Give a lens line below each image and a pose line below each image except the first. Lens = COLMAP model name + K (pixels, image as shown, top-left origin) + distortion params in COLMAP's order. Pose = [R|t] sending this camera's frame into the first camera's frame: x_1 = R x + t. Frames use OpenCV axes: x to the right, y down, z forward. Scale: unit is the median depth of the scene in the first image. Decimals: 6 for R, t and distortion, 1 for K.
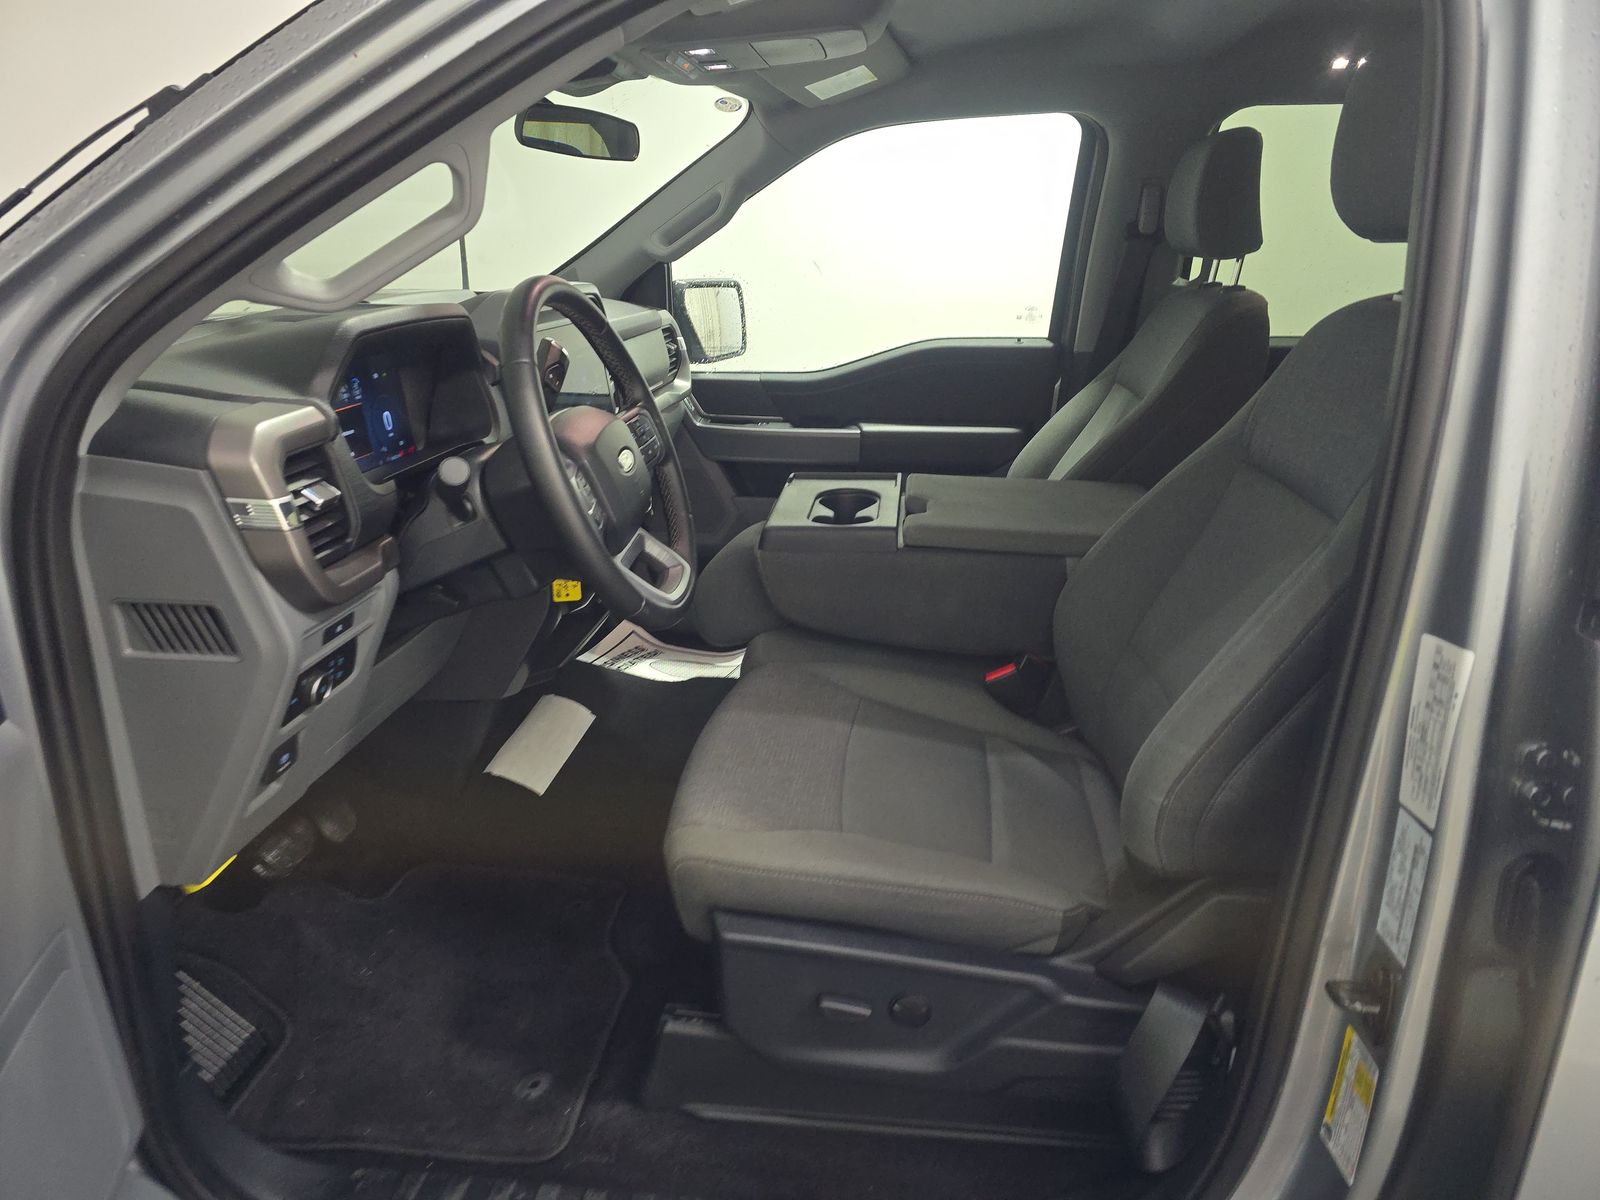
lens RADIAL K [[1133.8, 0, 801.3], [0, 1133.8, 614.4], [0, 0, 1]] dist [-0.003911, -0.006128]
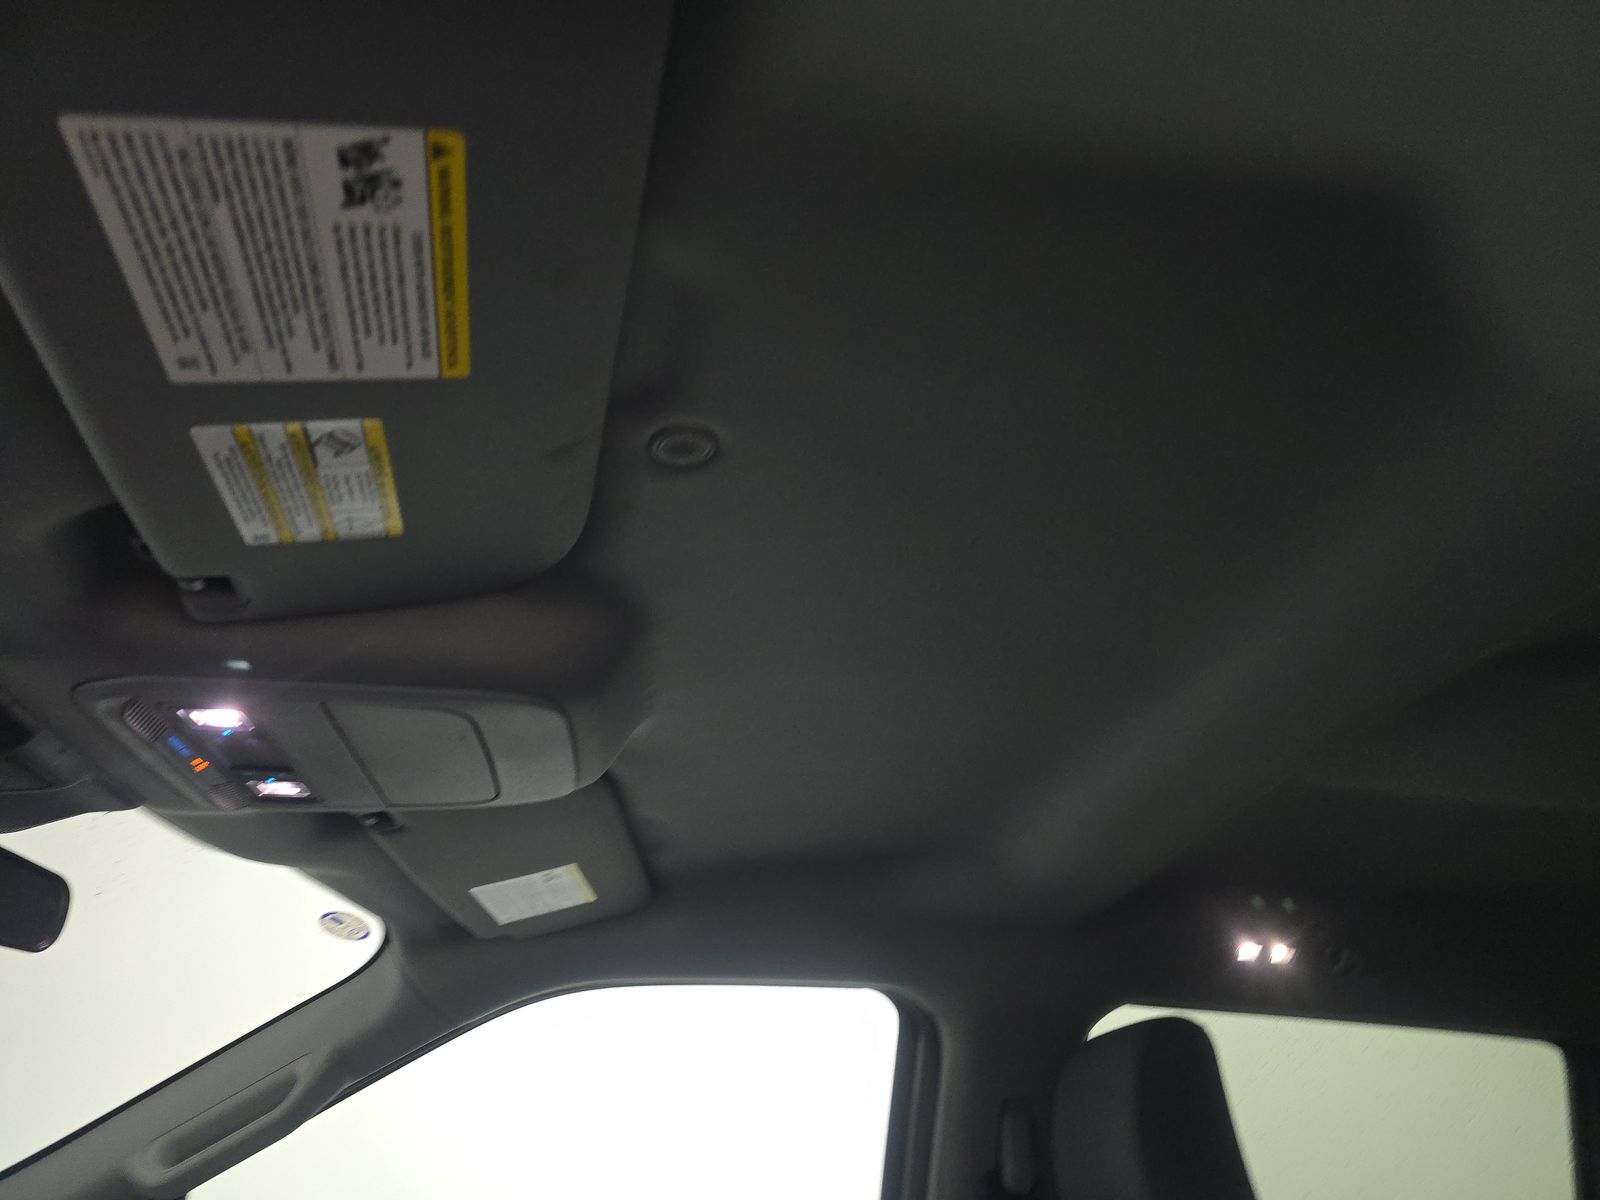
lens RADIAL K [[1133.8, 0, 801.3], [0, 1133.8, 614.4], [0, 0, 1]] dist [-0.003911, -0.006128]
pose [[0.973121, 0.146129, 0.177995, 0.040890], [0.024802, 0.701903, -0.711841, -0.131731], [-0.228956, 0.697122, 0.679412, 0.422670]]
